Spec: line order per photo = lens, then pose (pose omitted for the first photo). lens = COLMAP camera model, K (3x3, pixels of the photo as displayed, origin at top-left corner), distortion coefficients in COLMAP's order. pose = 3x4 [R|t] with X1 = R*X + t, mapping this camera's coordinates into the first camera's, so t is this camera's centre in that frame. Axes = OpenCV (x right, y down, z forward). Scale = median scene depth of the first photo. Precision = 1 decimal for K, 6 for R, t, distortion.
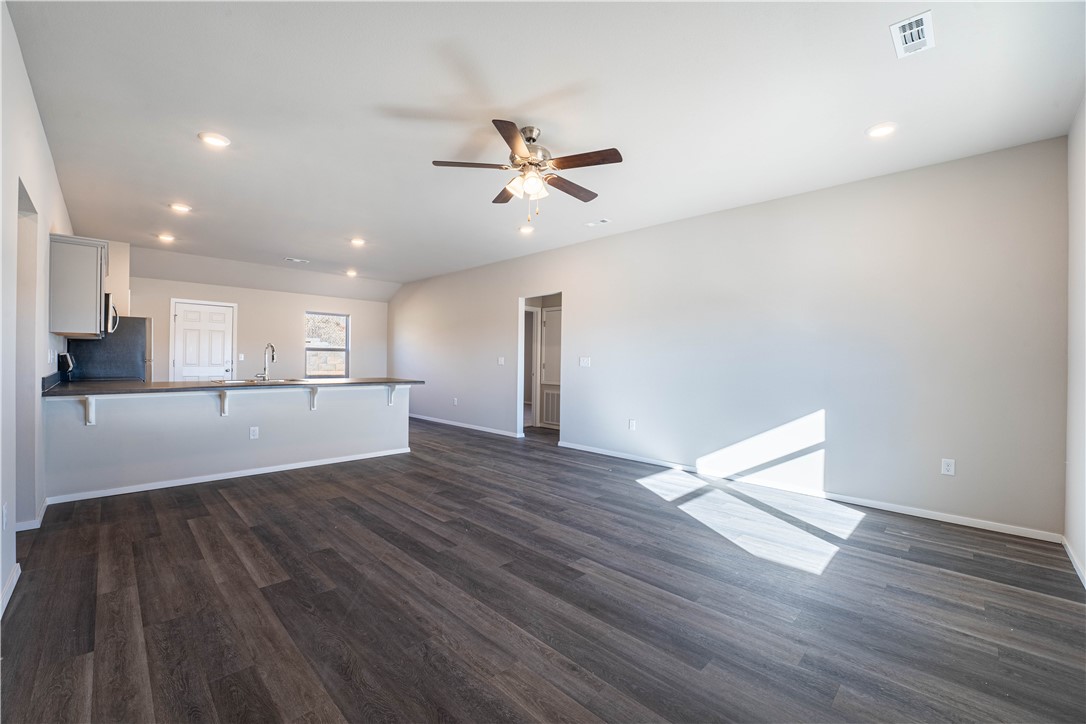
lens RADIAL K [[443.7, 0, 542.4], [0, 443.7, 361.4], [0, 0, 1]] dist [-0.025917, 0.000536]
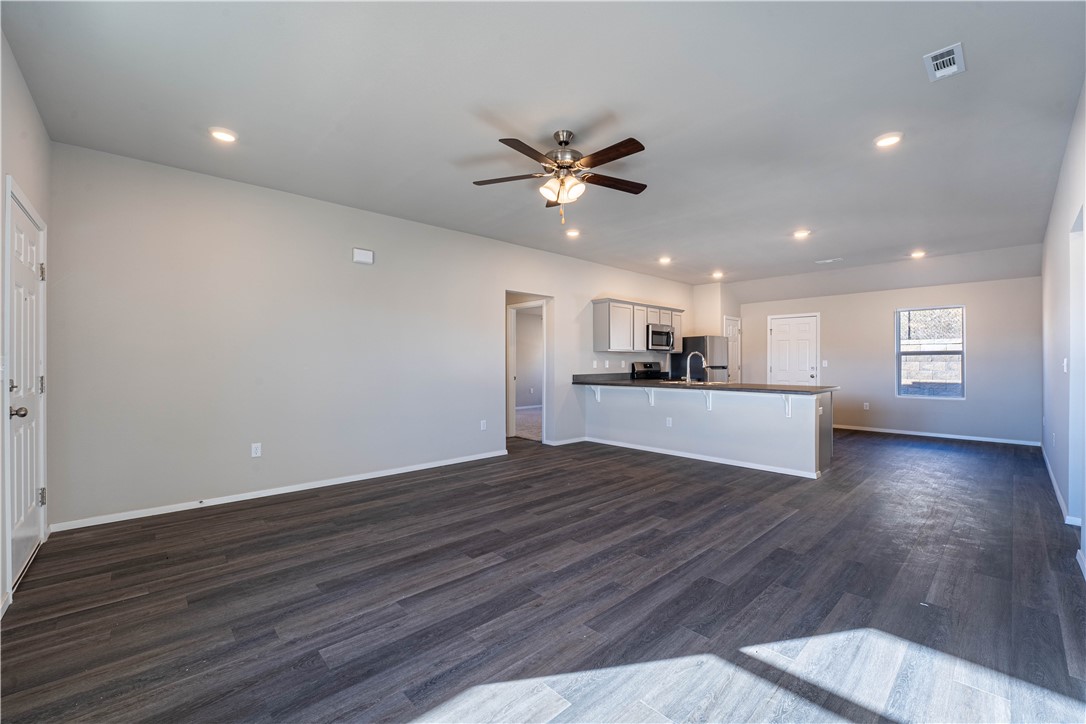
lens RADIAL K [[443.7, 0, 542.4], [0, 443.7, 361.4], [0, 0, 1]] dist [-0.025917, 0.000536]
pose [[-0.042313, -0.015645, -0.998982, 0.890477], [-0.002832, 0.999875, -0.015539, 0.007289], [0.999100, 0.002171, -0.042352, 0.911201]]
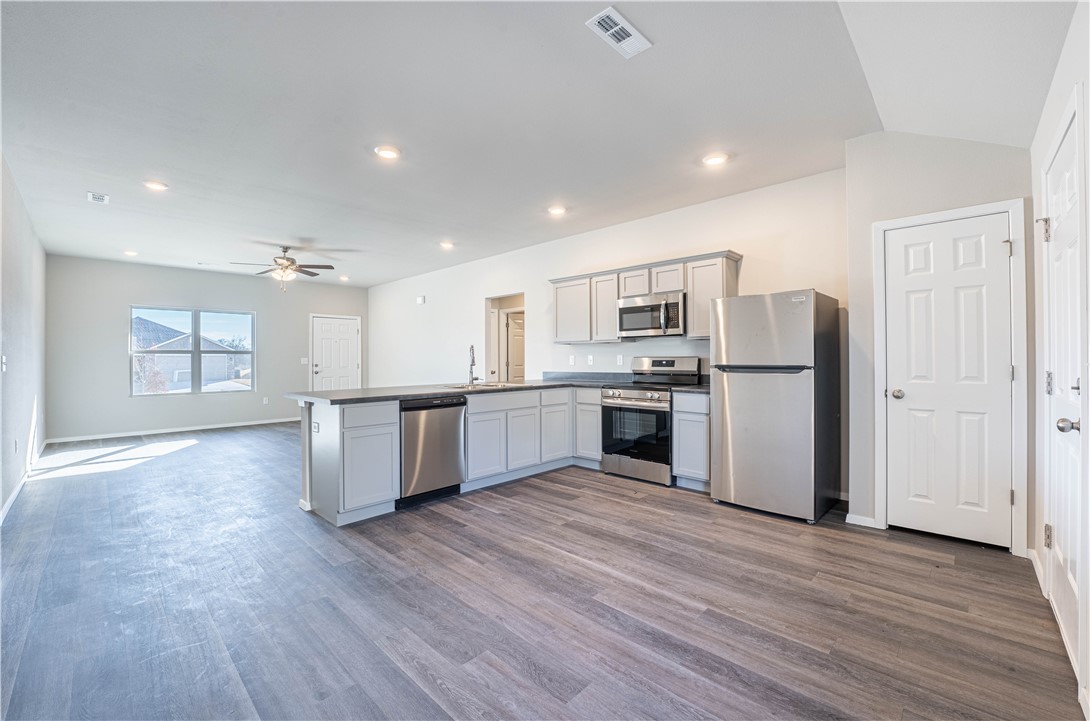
lens RADIAL K [[439.8, 0, 551.3], [0, 439.8, 357.8], [0, 0, 1]] dist [-0.026537, 0.000014]
pose [[-0.999248, -0.006906, -0.038155, -1.091009], [-0.006981, 0.999974, 0.001831, -0.024342], [0.038141, 0.002096, -0.999270, 2.789612]]
